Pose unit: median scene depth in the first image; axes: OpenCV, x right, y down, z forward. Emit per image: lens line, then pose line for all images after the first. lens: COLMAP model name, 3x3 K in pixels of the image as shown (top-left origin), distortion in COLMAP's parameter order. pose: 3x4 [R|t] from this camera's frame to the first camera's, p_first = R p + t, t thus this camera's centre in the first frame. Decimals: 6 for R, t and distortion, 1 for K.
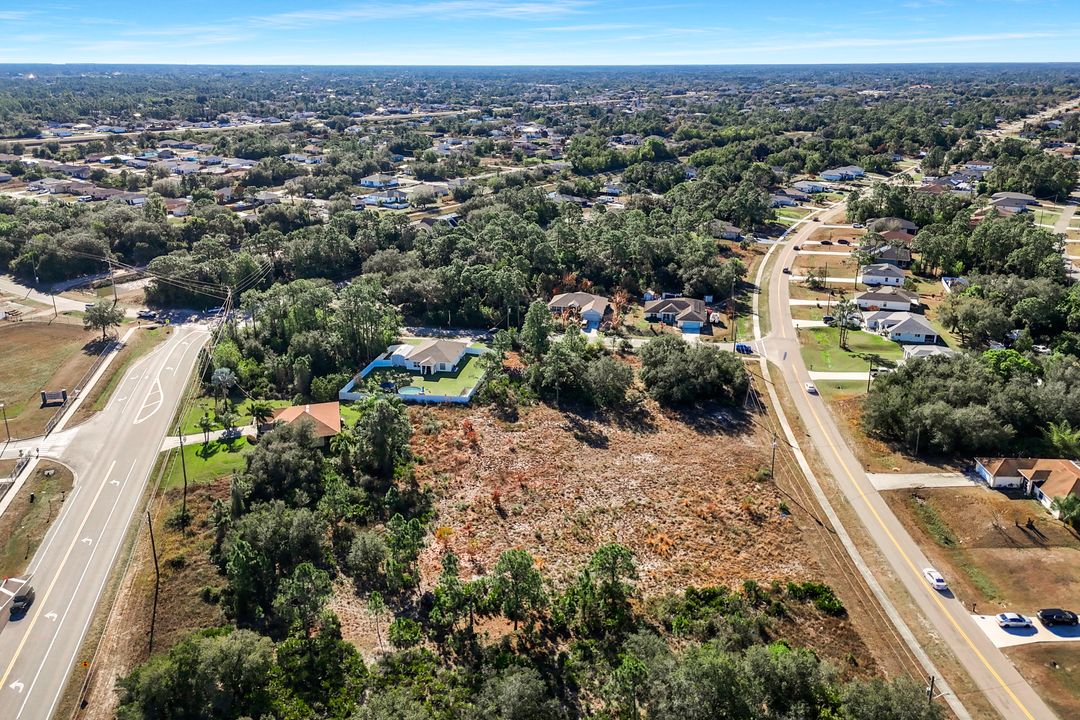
lens RADIAL K [[797.8, 0, 541.2], [0, 797.8, 329.9], [0, 0, 1]] dist [0.079777, -0.071114]
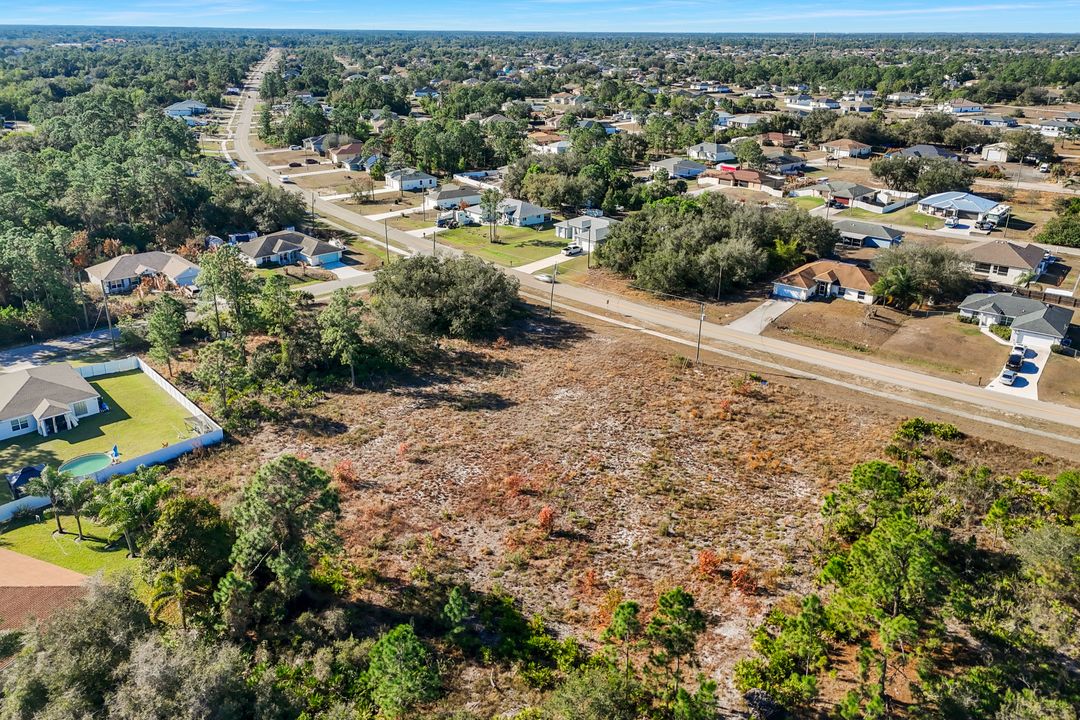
lens RADIAL K [[797.8, 0, 541.2], [0, 797.8, 329.9], [0, 0, 1]] dist [0.079777, -0.071114]
pose [[0.602561, -0.275492, 0.749016, -0.381415], [0.244575, 0.957116, 0.155279, -0.013422], [-0.759674, 0.089626, 0.644099, 0.507465]]
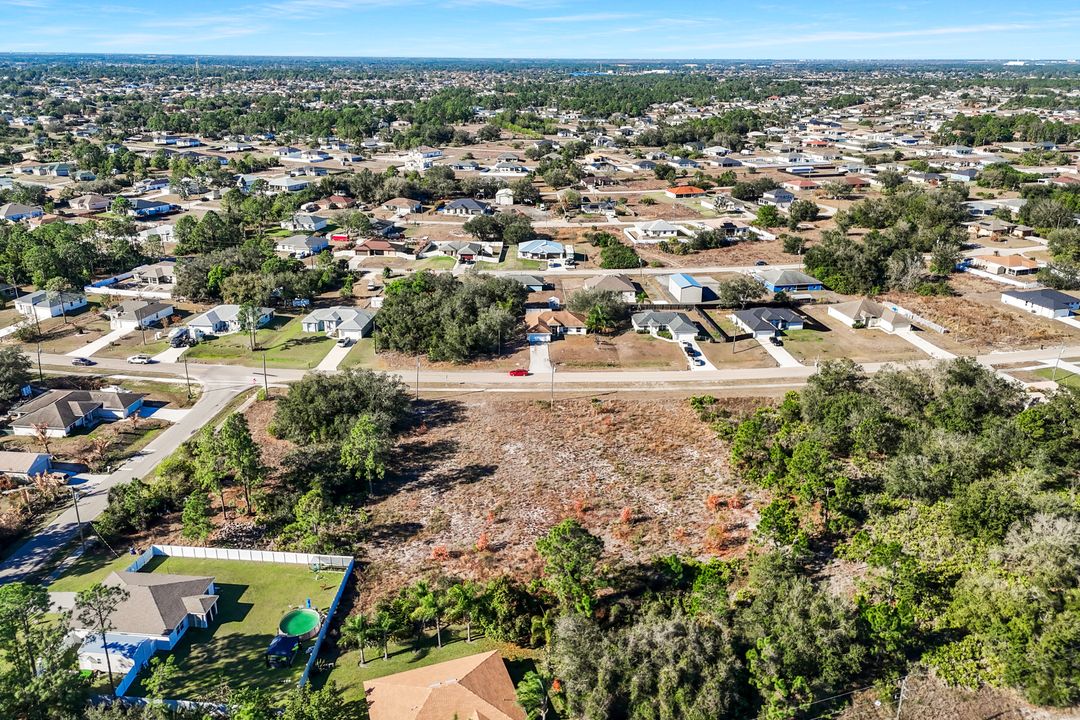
lens RADIAL K [[800.6, 0, 542.3], [0, 800.6, 325.7], [0, 0, 1]] dist [0.103193, -0.130402]
pose [[-0.077457, -0.316836, 0.945312, -0.732480], [0.307306, 0.894409, 0.324955, -0.278849], [-0.948453, 0.315670, 0.028087, 0.826459]]
